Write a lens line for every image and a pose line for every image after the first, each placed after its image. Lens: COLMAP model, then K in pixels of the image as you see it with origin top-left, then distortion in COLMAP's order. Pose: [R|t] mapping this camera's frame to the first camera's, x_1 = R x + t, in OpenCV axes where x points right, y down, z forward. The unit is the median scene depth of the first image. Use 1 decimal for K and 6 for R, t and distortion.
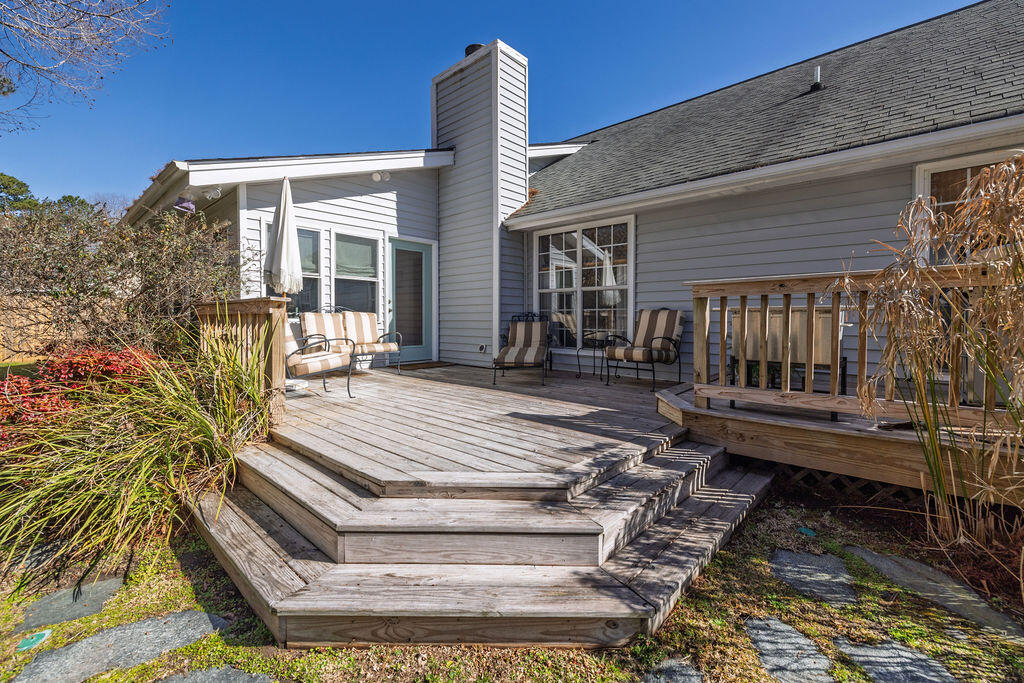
lens RADIAL K [[430.9, 0, 524.4], [0, 430.9, 324.2], [0, 0, 1]] dist [-0.000461, -0.000016]
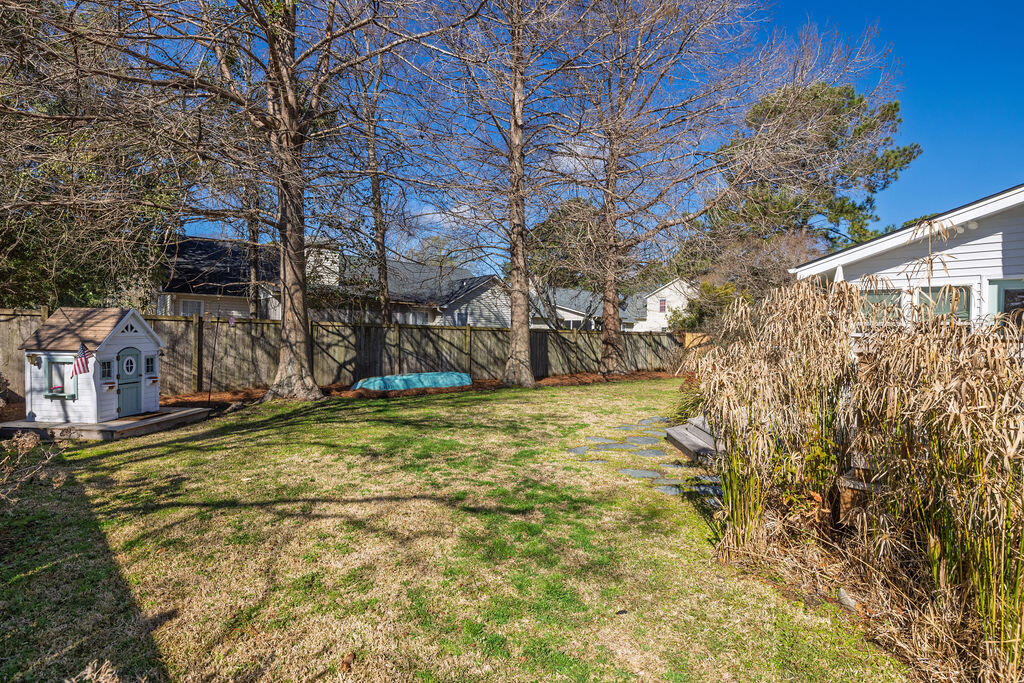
lens RADIAL K [[502.1, 0, 487.2], [0, 502.1, 333.9], [0, 0, 1]] dist [-0.000776, -0.000370]
pose [[-0.081290, -0.003520, -0.996684, 0.978559], [-0.032889, 0.999459, -0.000847, -0.036182], [0.996148, 0.032711, -0.081362, -0.079346]]
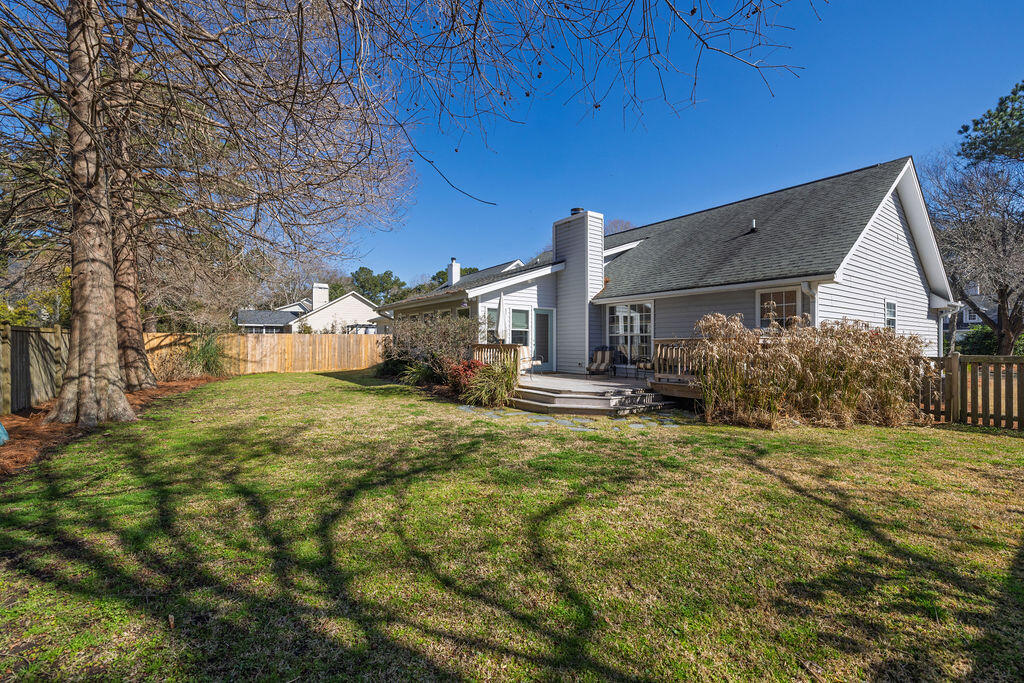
lens RADIAL K [[447.5, 0, 535.9], [0, 447.5, 331.7], [0, 0, 1]] dist [-0.016176, 0.008399]
pose [[0.984781, -0.002160, -0.173786, 0.060764], [-0.004819, 0.999199, -0.039725, -0.010405], [0.173733, 0.039958, 0.983982, -1.075336]]
